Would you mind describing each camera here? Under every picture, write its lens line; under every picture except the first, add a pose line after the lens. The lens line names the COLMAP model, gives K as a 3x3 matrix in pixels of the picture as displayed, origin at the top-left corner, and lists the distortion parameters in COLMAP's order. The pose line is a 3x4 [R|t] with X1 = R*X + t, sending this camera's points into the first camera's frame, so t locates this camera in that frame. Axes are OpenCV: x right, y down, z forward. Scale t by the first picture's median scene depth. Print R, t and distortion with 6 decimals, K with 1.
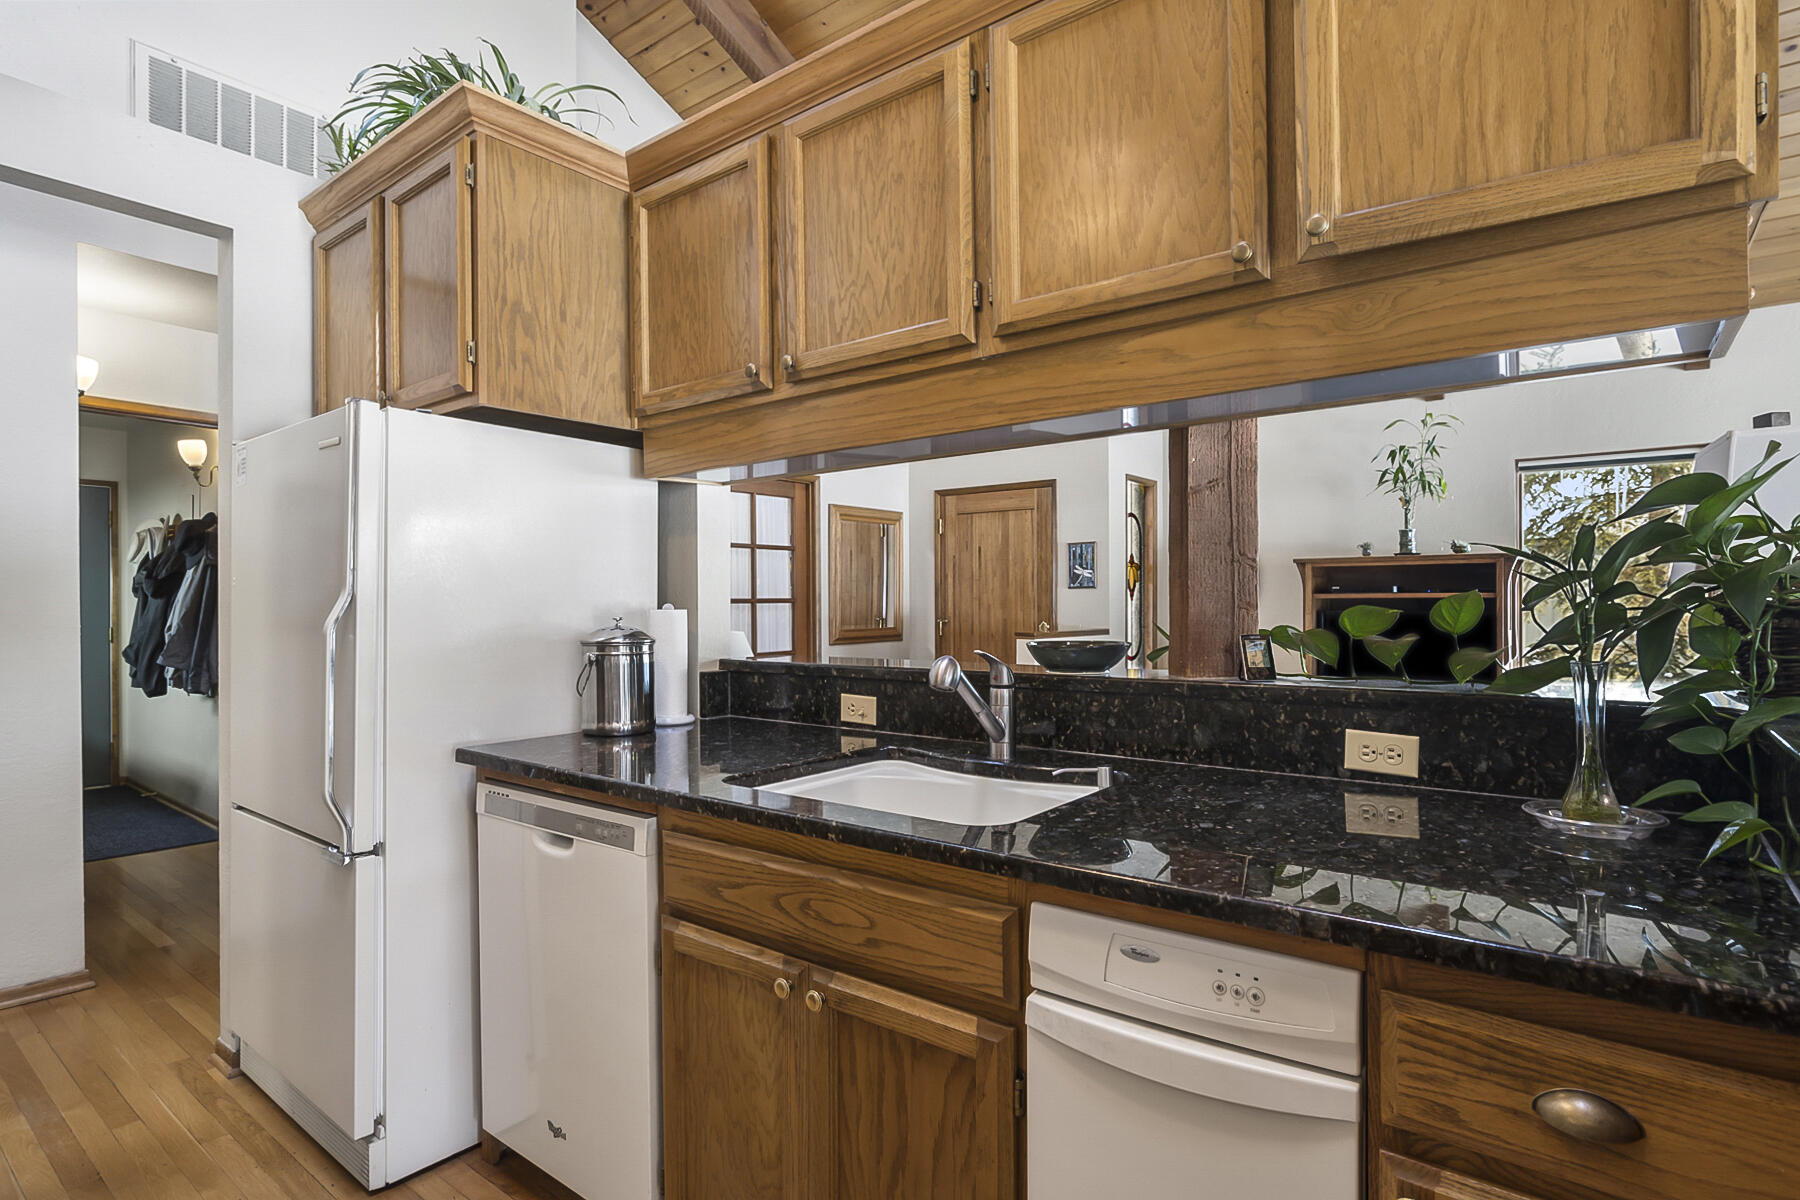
lens RADIAL K [[914.0, 0, 901.2], [0, 914.0, 605.3], [0, 0, 1]] dist [-0.023028, 0.010669]
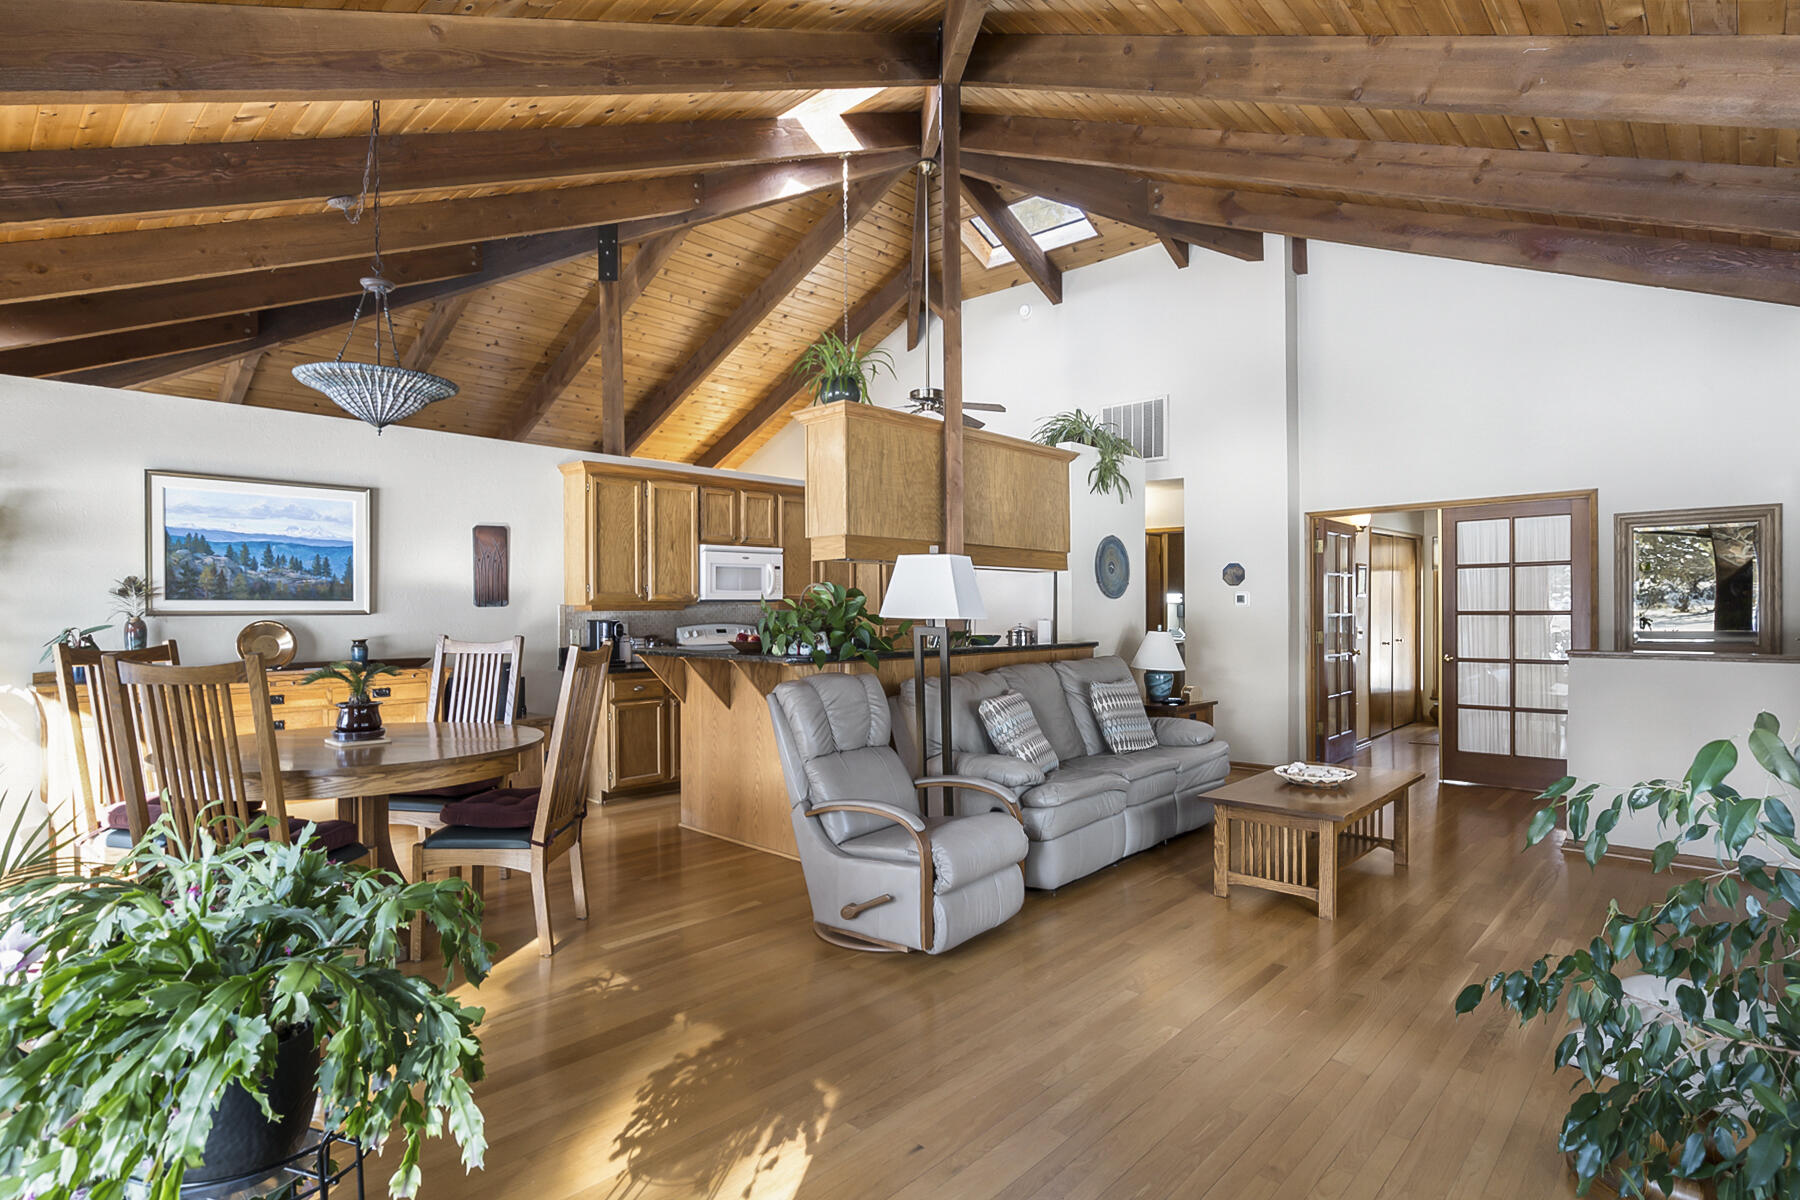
lens RADIAL K [[914.0, 0, 906.3], [0, 914.0, 609.7], [0, 0, 1]] dist [-0.023028, 0.010669]
pose [[-0.092223, 0.001190, -0.995738, 2.526649], [0.005861, 0.999983, 0.000652, -0.034514], [0.995721, -0.005776, -0.092228, 0.890762]]
